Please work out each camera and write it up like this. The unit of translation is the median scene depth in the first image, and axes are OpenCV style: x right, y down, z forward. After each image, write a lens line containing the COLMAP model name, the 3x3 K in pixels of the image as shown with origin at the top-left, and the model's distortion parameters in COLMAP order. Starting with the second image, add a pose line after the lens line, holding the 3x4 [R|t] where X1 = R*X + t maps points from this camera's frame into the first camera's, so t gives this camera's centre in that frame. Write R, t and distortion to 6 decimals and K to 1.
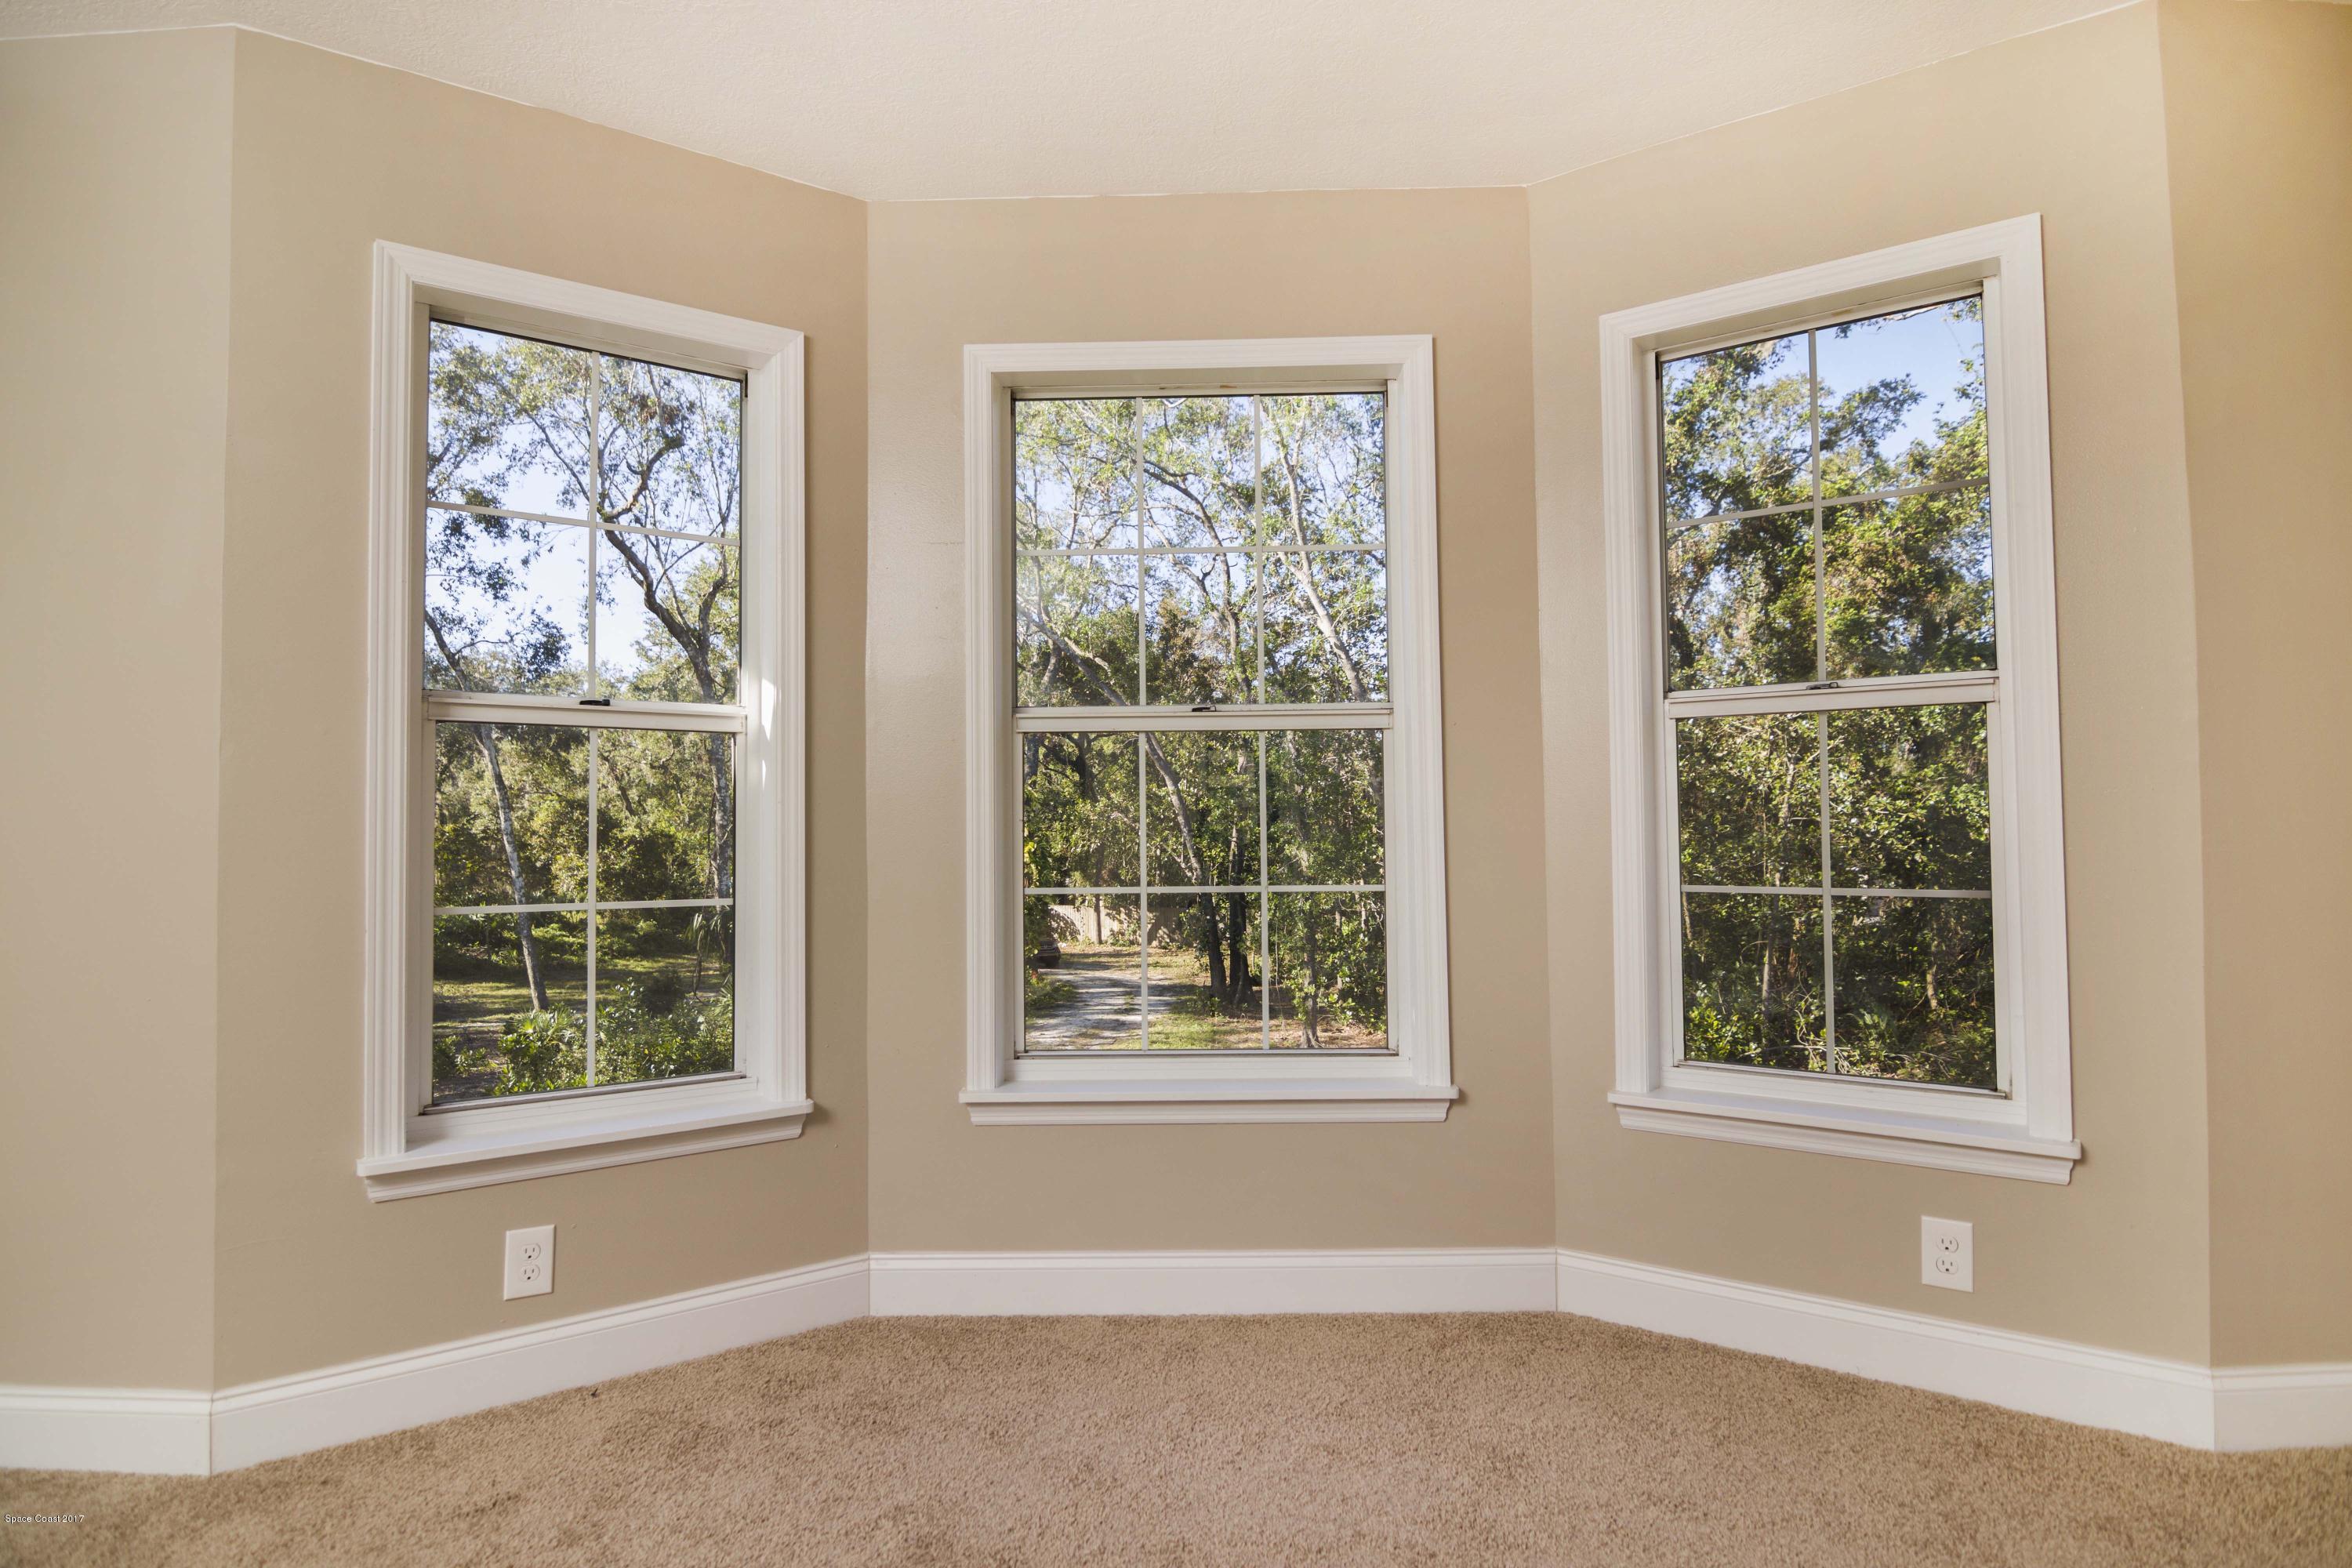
lens RADIAL K [[1178.1, 0, 1193.2], [0, 1178.1, 786.2], [0, 0, 1]] dist [0.000461, -0.018572]
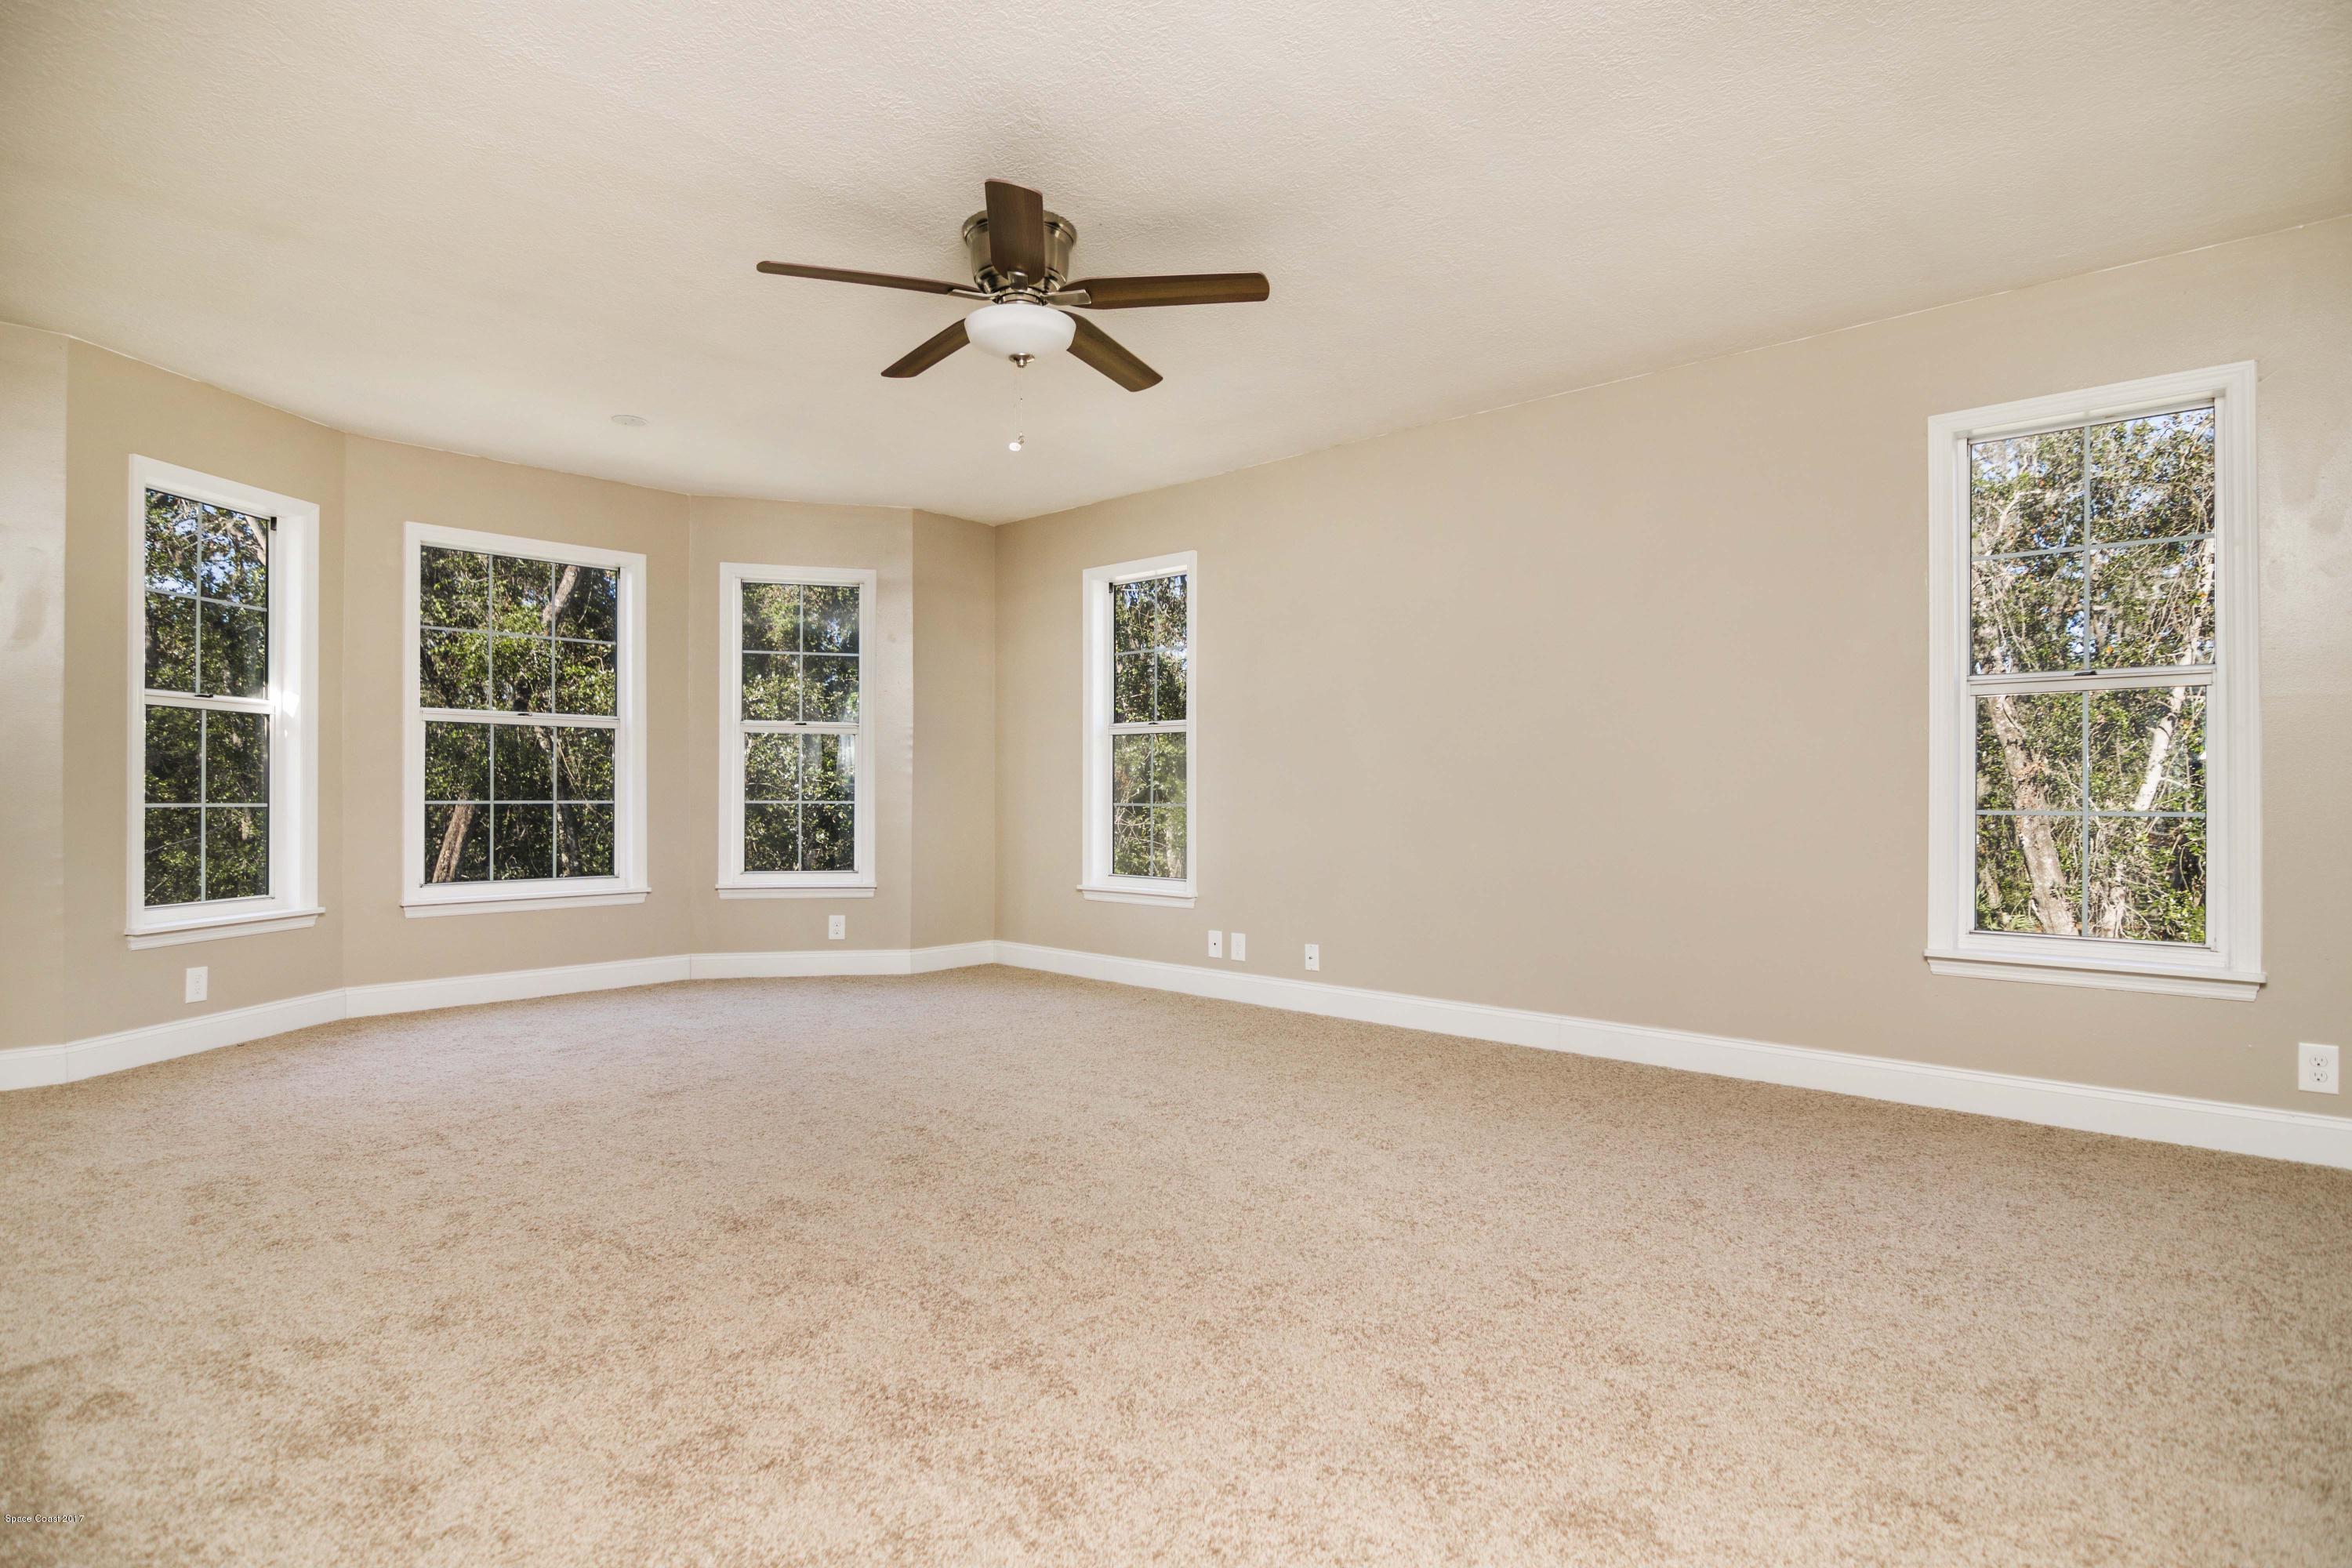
lens RADIAL K [[1178.1, 0, 1193.2], [0, 1178.1, 786.2], [0, 0, 1]] dist [0.000461, -0.018572]
pose [[0.666863, 0.017794, 0.744968, -0.859020], [-0.039633, 0.999147, 0.011613, -0.016130], [-0.744125, -0.037270, 0.666999, -1.441581]]
